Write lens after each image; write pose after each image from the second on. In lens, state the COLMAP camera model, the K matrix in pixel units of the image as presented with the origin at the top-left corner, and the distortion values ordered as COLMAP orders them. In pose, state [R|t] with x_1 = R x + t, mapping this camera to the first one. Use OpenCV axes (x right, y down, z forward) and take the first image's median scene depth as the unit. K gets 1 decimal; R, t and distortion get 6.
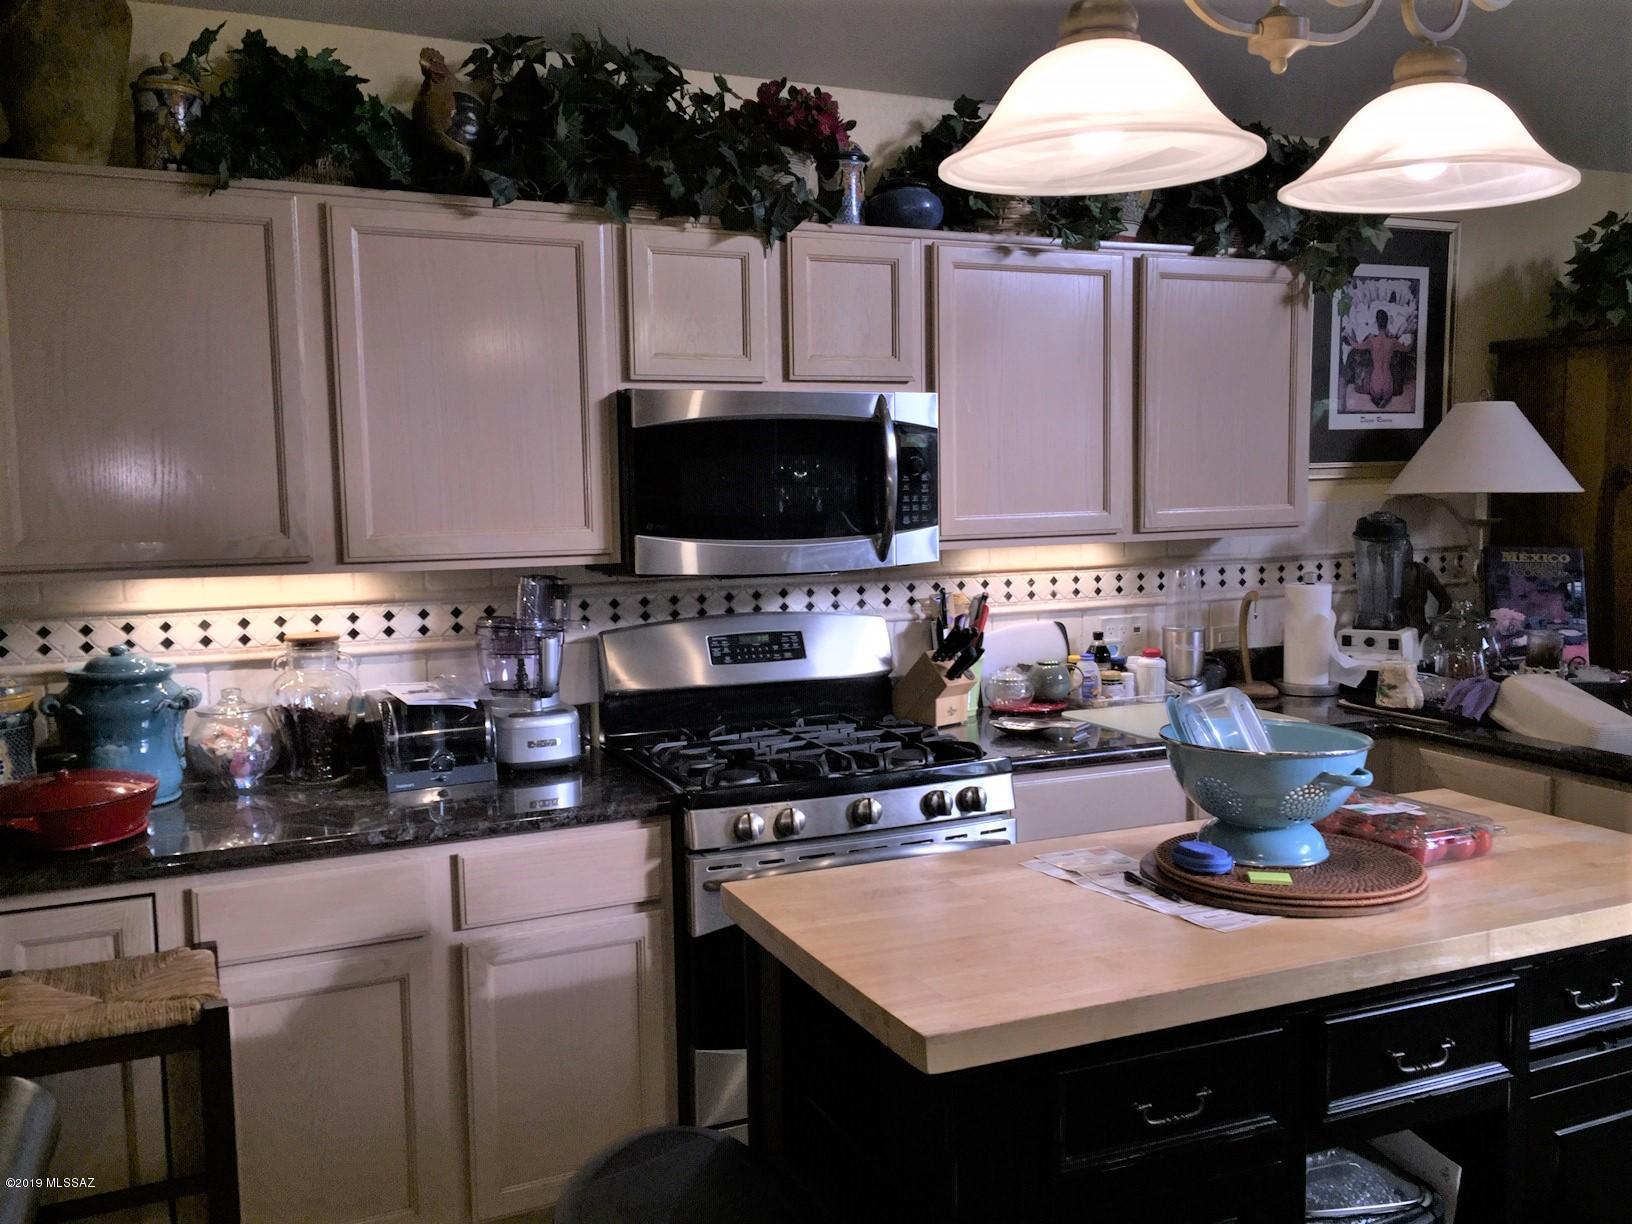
lens RADIAL K [[1394.2, 0, 809.3], [0, 1394.2, 602.7], [0, 0, 1]] dist [0.082992, -0.101963]
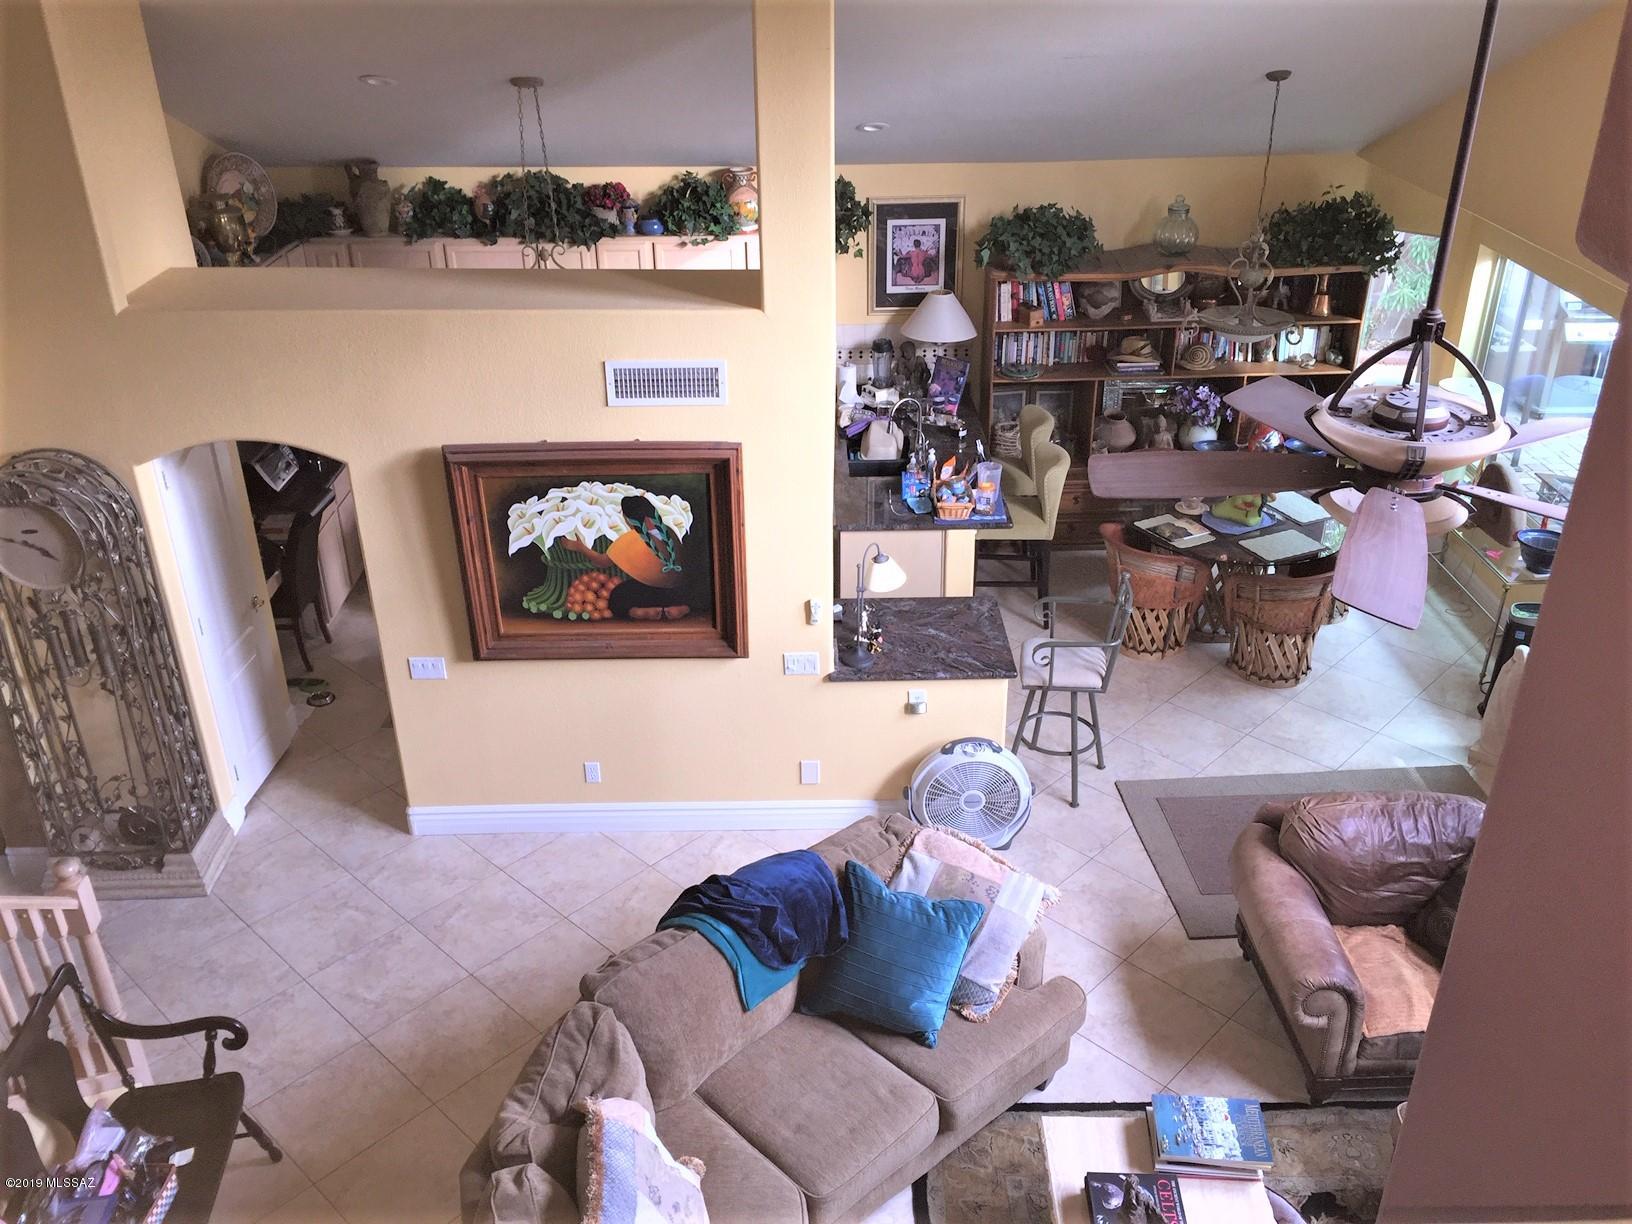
lens RADIAL K [[1394.2, 0, 816.5], [0, 1394.2, 604.7], [0, 0, 1]] dist [0.082992, -0.101963]
pose [[0.915146, 0.195293, -0.352658, 1.160190], [-0.043159, 0.917256, 0.395954, -0.551080], [0.400805, -0.347135, 0.847852, -1.138562]]
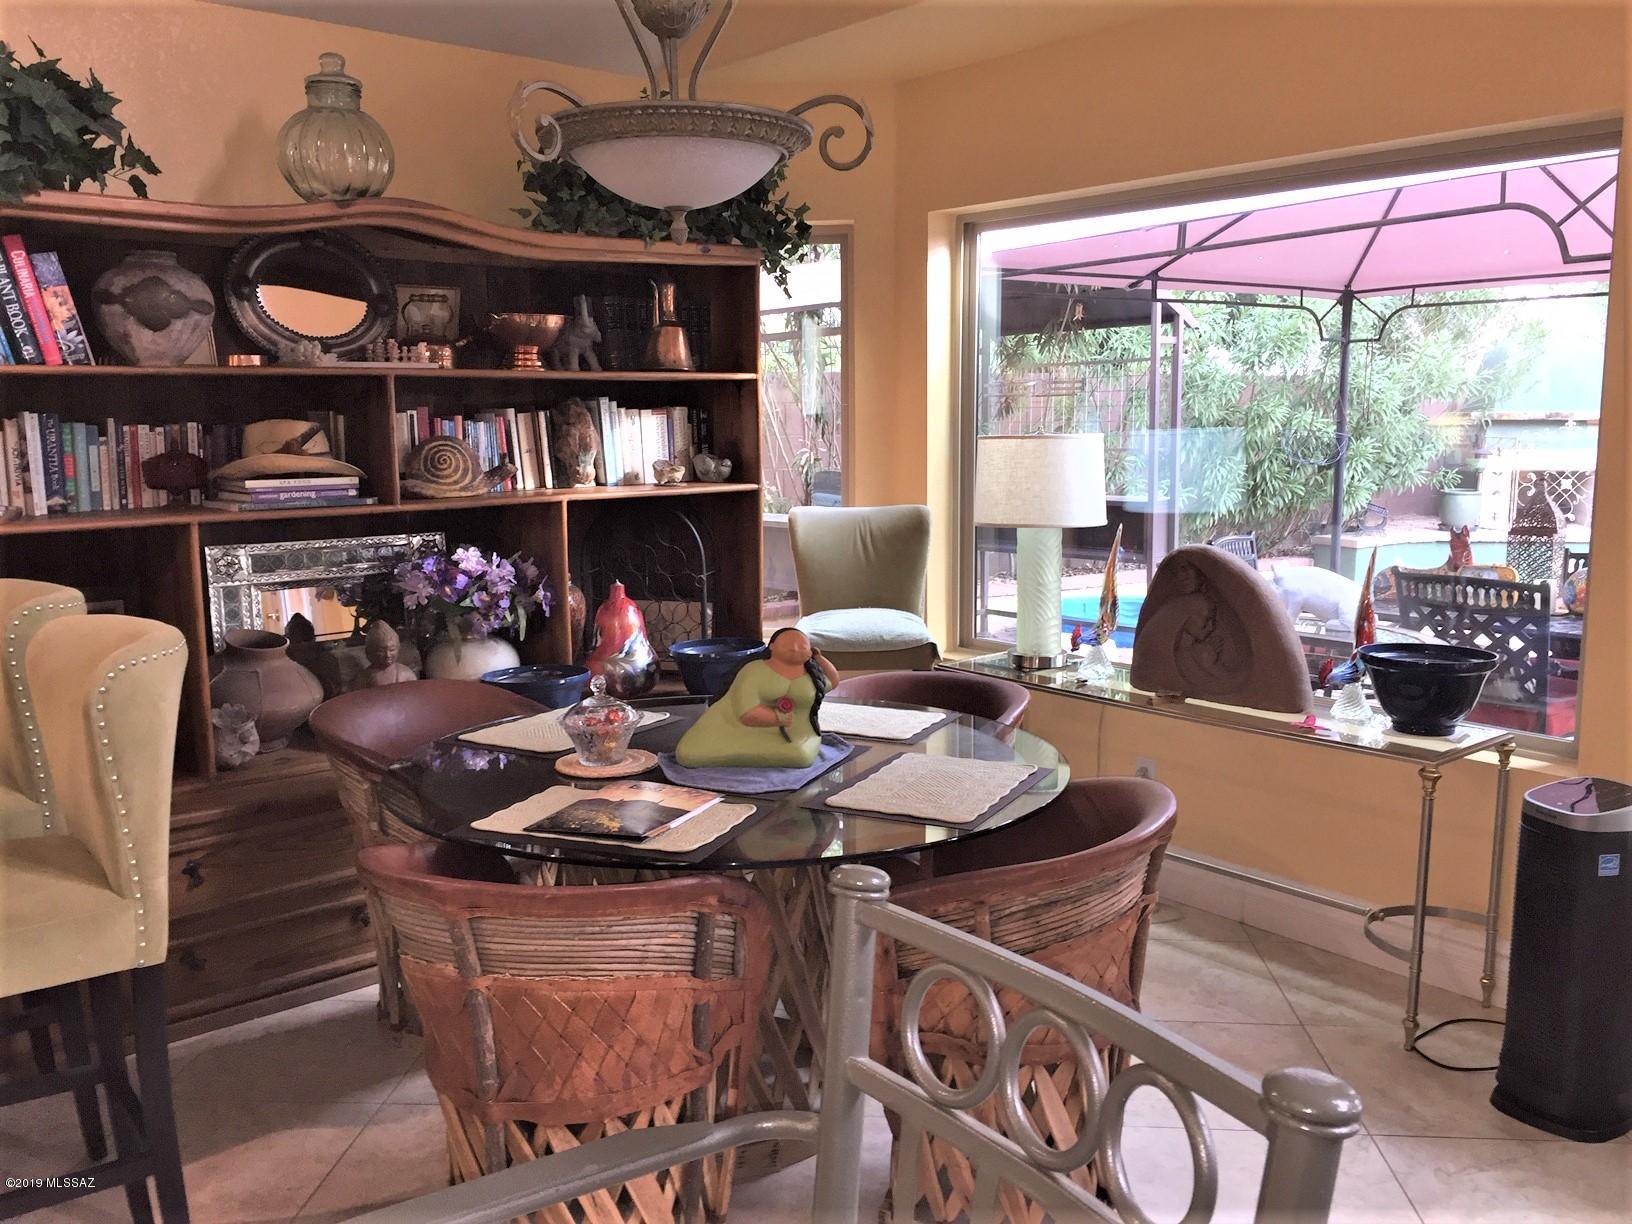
lens RADIAL K [[1394.2, 0, 808.4], [0, 1394.2, 608.4], [0, 0, 1]] dist [0.082992, -0.101963]
pose [[0.964359, -0.027420, 0.263172, 0.837129], [0.014111, 0.998530, 0.052329, -0.008074], [-0.264220, -0.046750, 0.963329, 0.188272]]
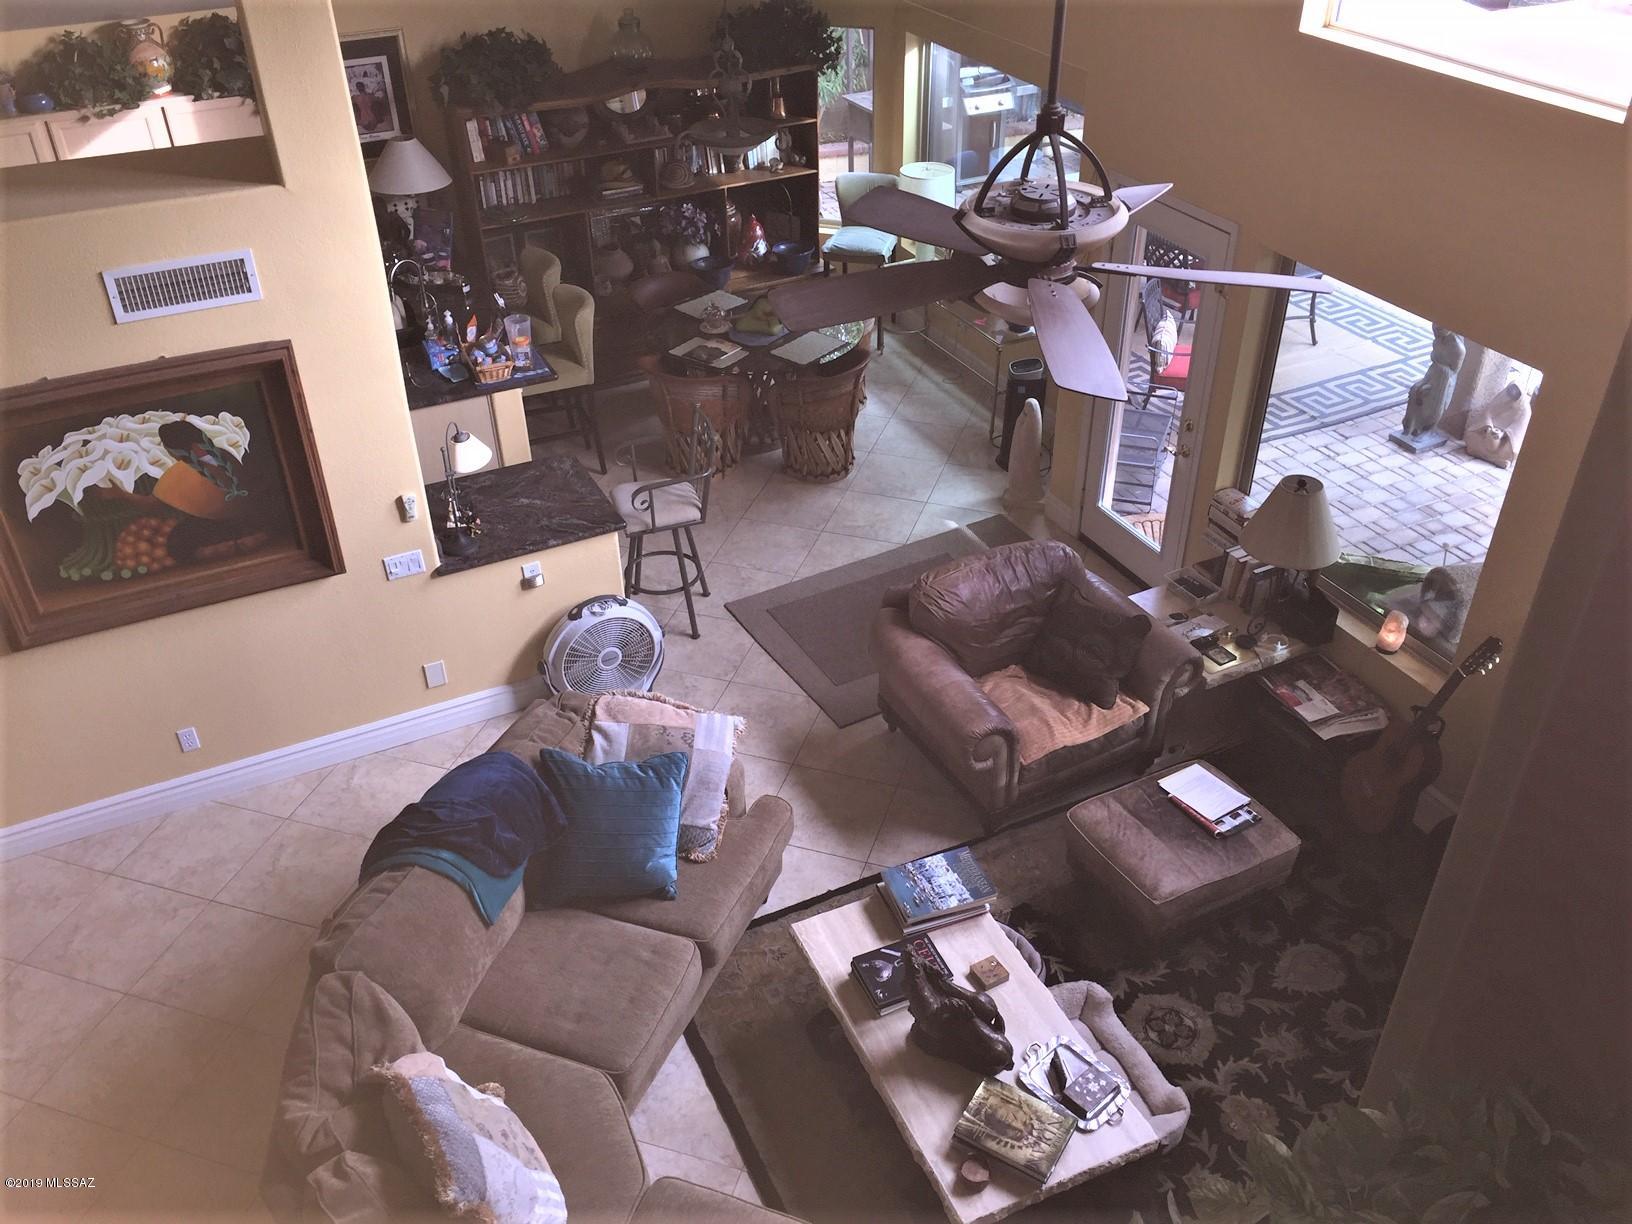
lens RADIAL K [[1394.2, 0, 819.7], [0, 1394.2, 603.0], [0, 0, 1]] dist [0.082992, -0.101963]
pose [[0.999351, -0.012967, 0.033616, 0.994060], [-0.005186, 0.871506, 0.490357, -0.557456], [-0.035655, -0.490213, 0.870873, -1.154459]]
